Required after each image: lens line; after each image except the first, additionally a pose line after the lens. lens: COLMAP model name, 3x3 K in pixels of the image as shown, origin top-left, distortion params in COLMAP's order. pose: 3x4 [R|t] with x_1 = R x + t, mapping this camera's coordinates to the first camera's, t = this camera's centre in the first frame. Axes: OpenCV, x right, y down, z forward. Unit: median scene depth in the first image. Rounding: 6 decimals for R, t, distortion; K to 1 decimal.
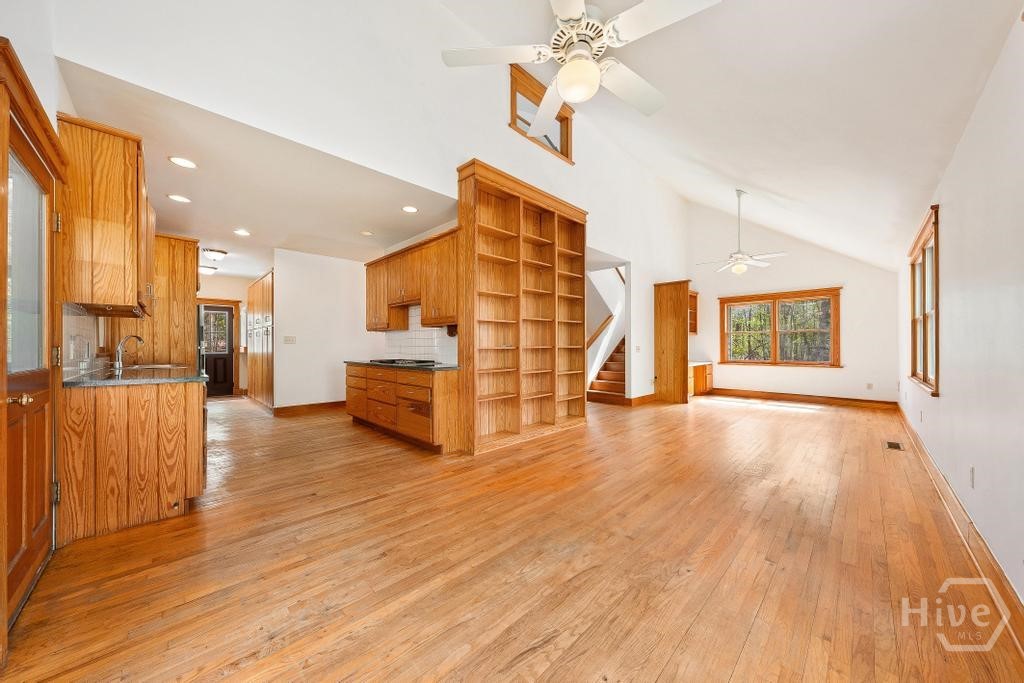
lens RADIAL K [[349.4, 0, 512.8], [0, 349.4, 348.6], [0, 0, 1]] dist [-0.000069, 0.000007]
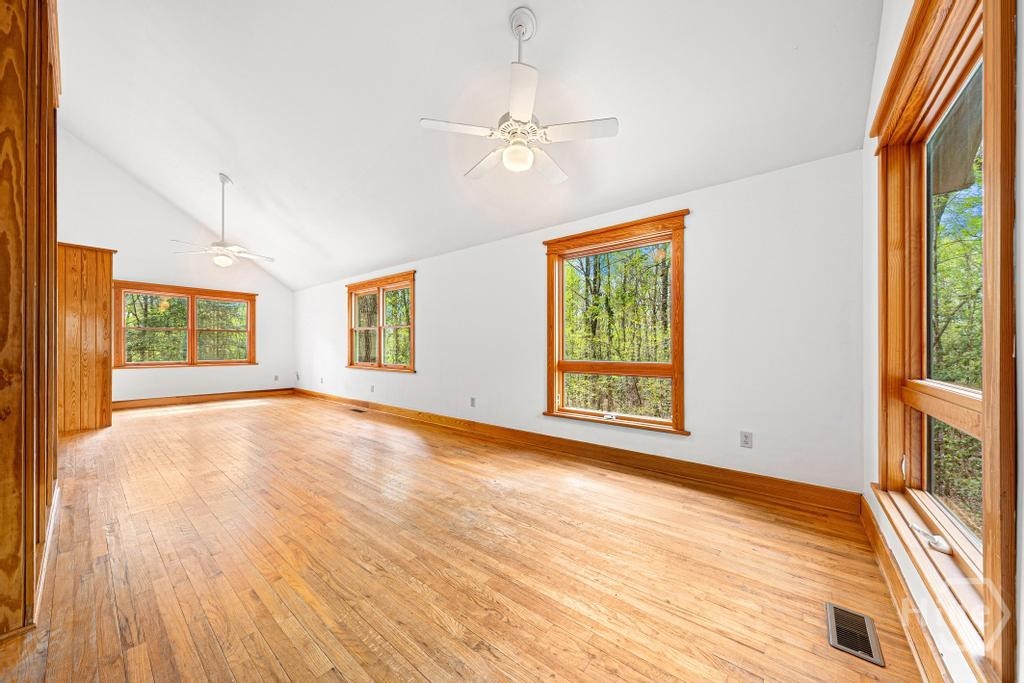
lens RADIAL K [[349.4, 0, 512.8], [0, 349.4, 348.6], [0, 0, 1]] dist [-0.000069, 0.000007]
pose [[-0.112044, -0.001079, 0.993703, -0.992127], [0.000537, 0.999999, 0.001147, 0.004751], [-0.993703, 0.000662, -0.112043, 0.950238]]
